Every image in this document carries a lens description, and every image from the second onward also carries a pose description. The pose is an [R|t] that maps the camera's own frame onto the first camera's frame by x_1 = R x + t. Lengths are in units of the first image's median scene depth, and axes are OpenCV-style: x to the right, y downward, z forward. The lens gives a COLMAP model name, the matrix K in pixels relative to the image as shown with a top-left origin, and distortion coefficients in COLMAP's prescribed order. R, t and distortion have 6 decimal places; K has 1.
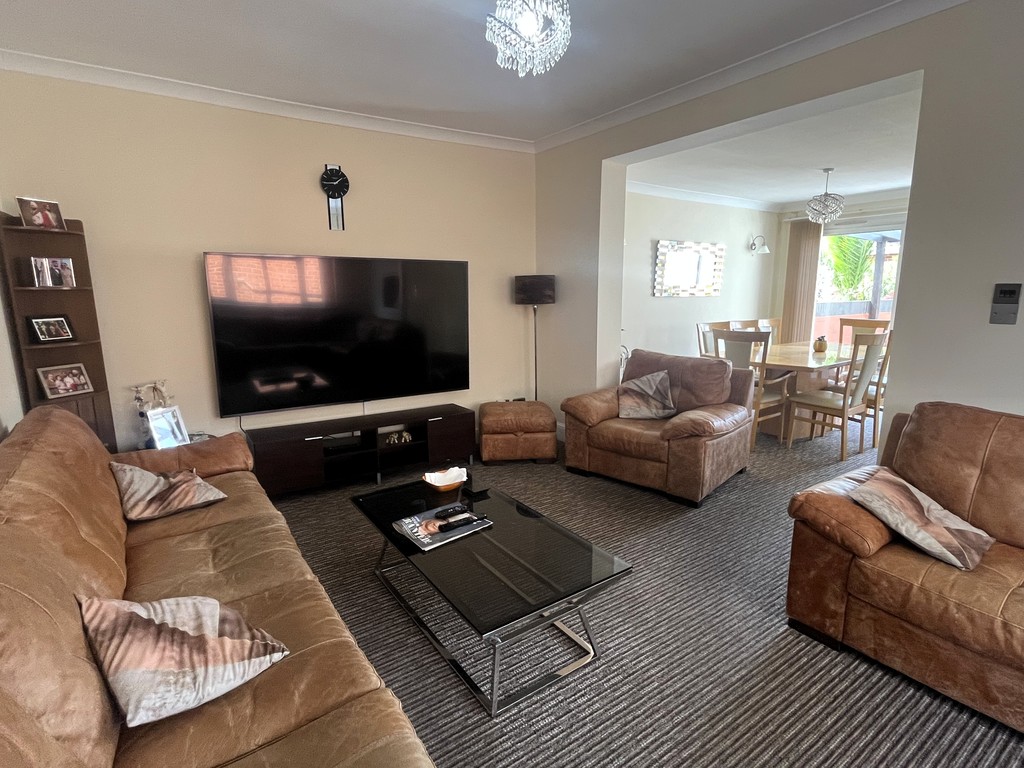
lens RADIAL K [[513.8, 0, 511.4], [0, 513.8, 385.4], [0, 0, 1]] dist [-0.005391, -0.001124]
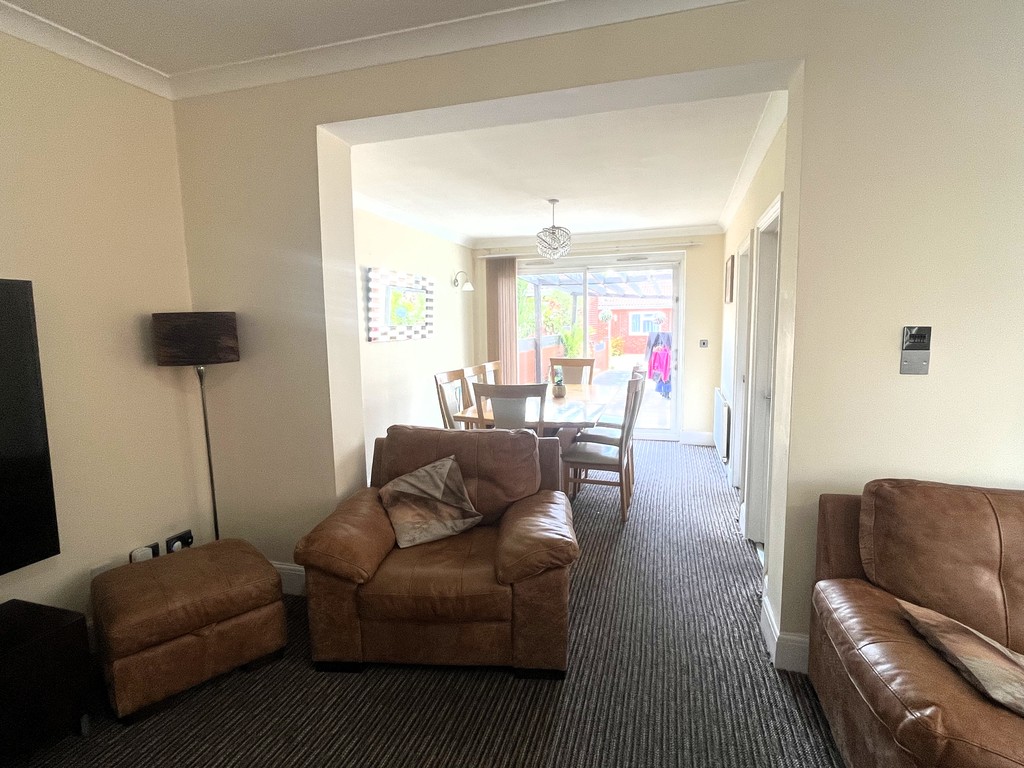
lens RADIAL K [[513.8, 0, 511.4], [0, 513.8, 385.4], [0, 0, 1]] dist [-0.005391, -0.001124]
pose [[0.781562, -0.079439, 0.618749, -0.041290], [0.124077, 0.991837, -0.029388, -0.087922], [-0.611364, 0.099741, 0.785039, 0.413300]]
